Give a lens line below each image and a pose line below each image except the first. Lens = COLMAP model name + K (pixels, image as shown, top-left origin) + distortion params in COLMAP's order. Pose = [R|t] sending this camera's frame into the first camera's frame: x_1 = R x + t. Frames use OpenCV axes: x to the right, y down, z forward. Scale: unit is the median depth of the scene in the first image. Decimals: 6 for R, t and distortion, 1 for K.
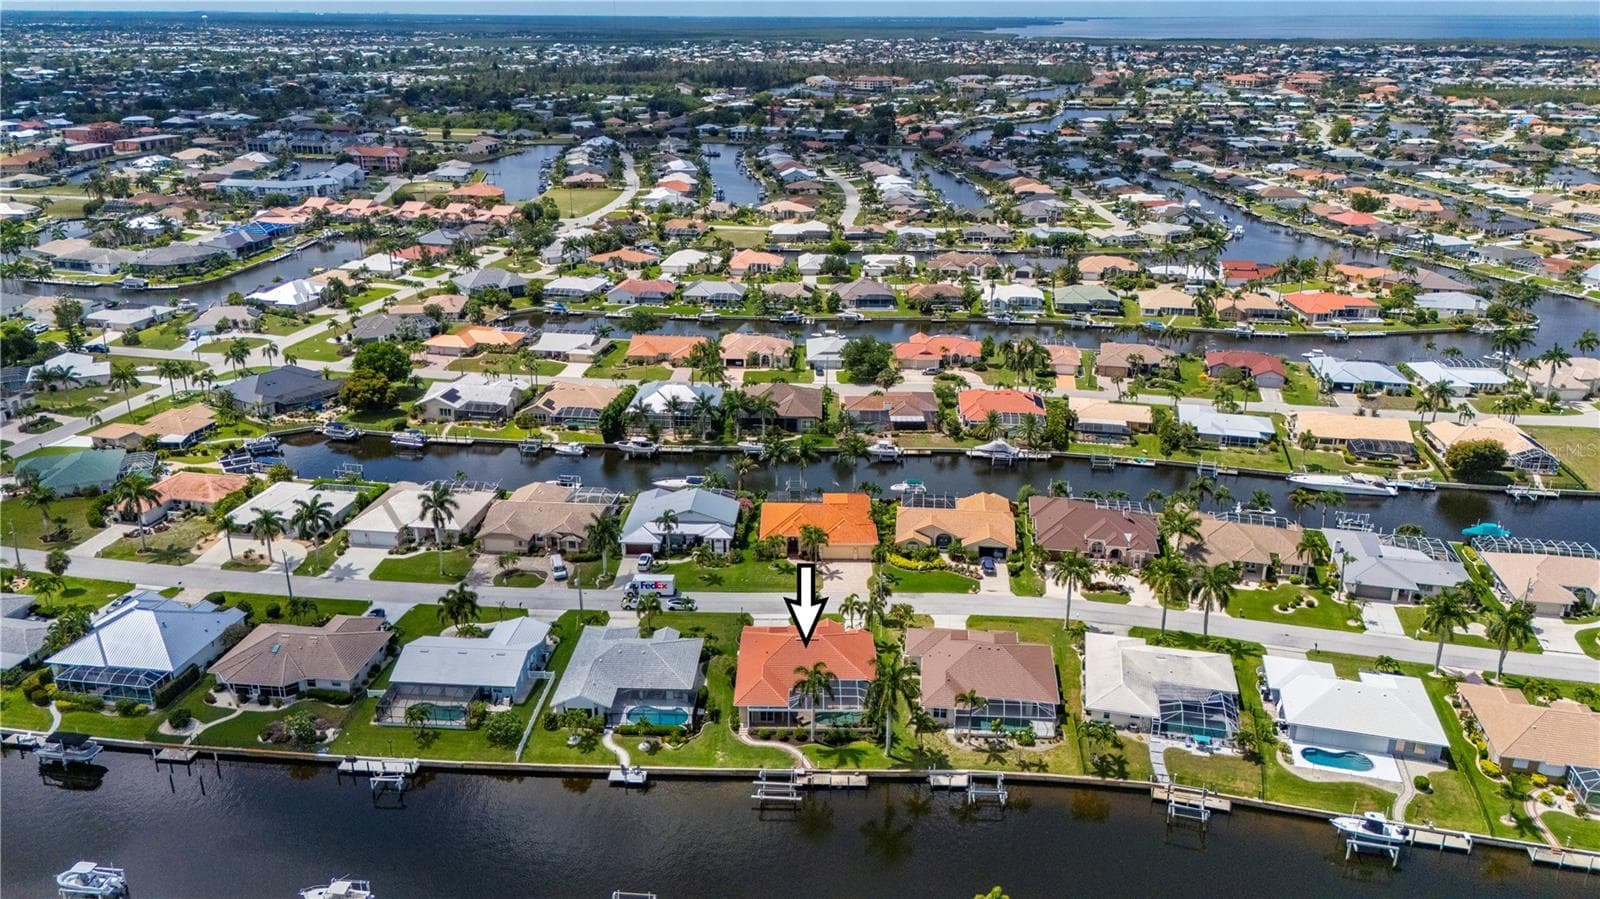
lens RADIAL K [[1171.4, 0, 799.3], [0, 1171.4, 452.7], [0, 0, 1]] dist [0.082207, -0.087324]
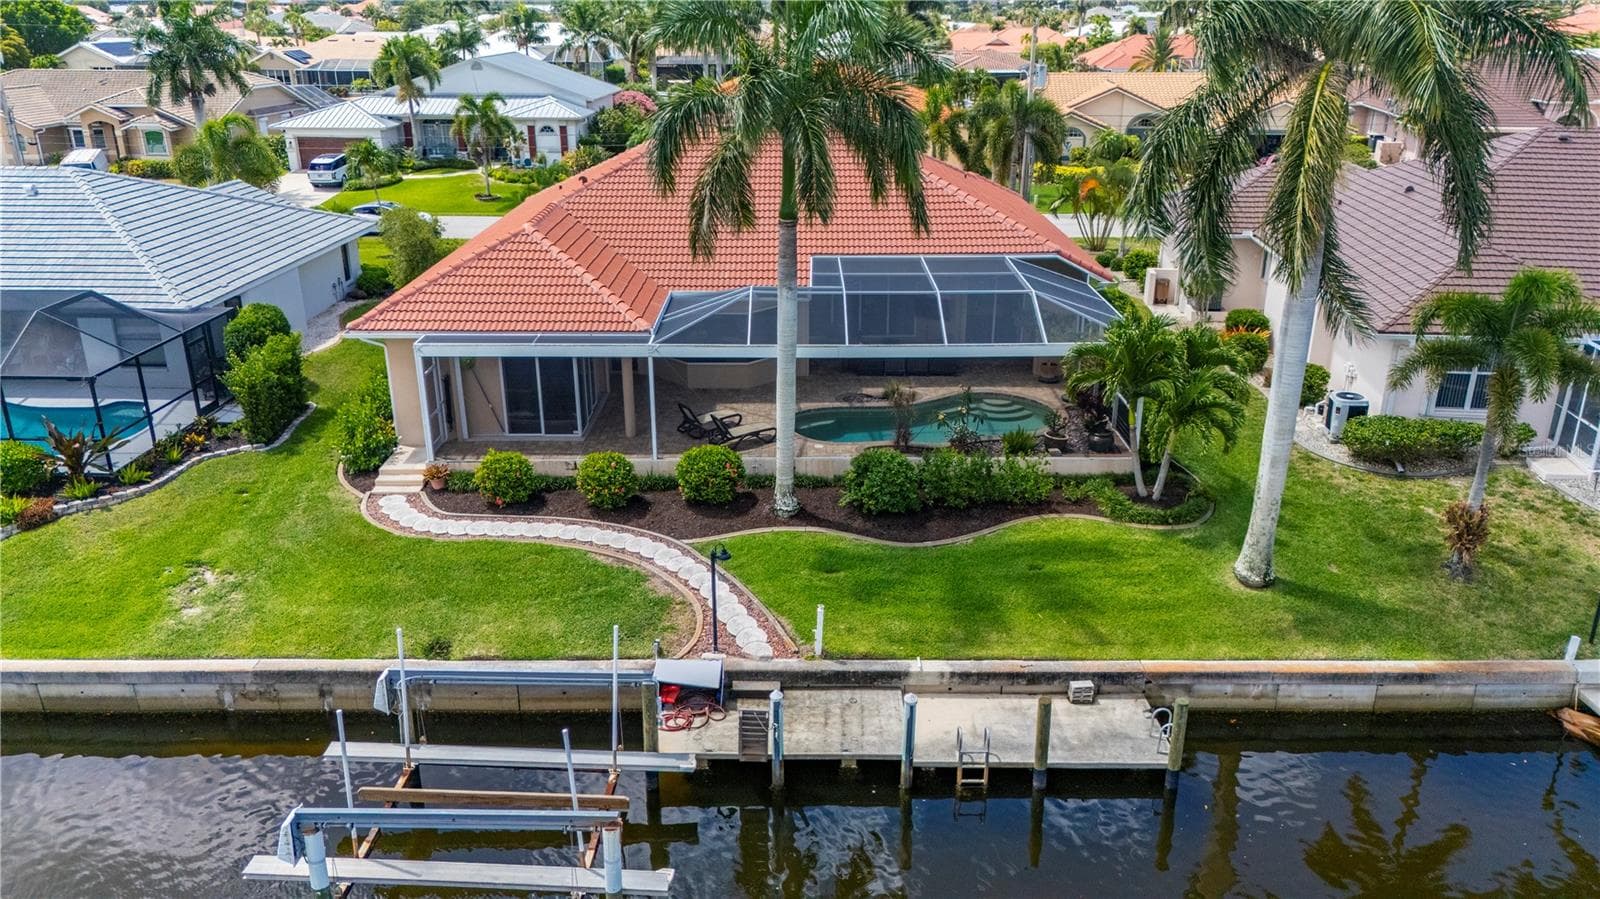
lens RADIAL K [[1171.4, 0, 799.3], [0, 1171.4, 452.7], [0, 0, 1]] dist [0.082207, -0.087324]
pose [[0.999974, -0.007048, 0.001476, 0.012687], [0.007039, 0.999957, 0.006061, 0.222622], [-0.001519, -0.006051, 0.999981, 0.784545]]
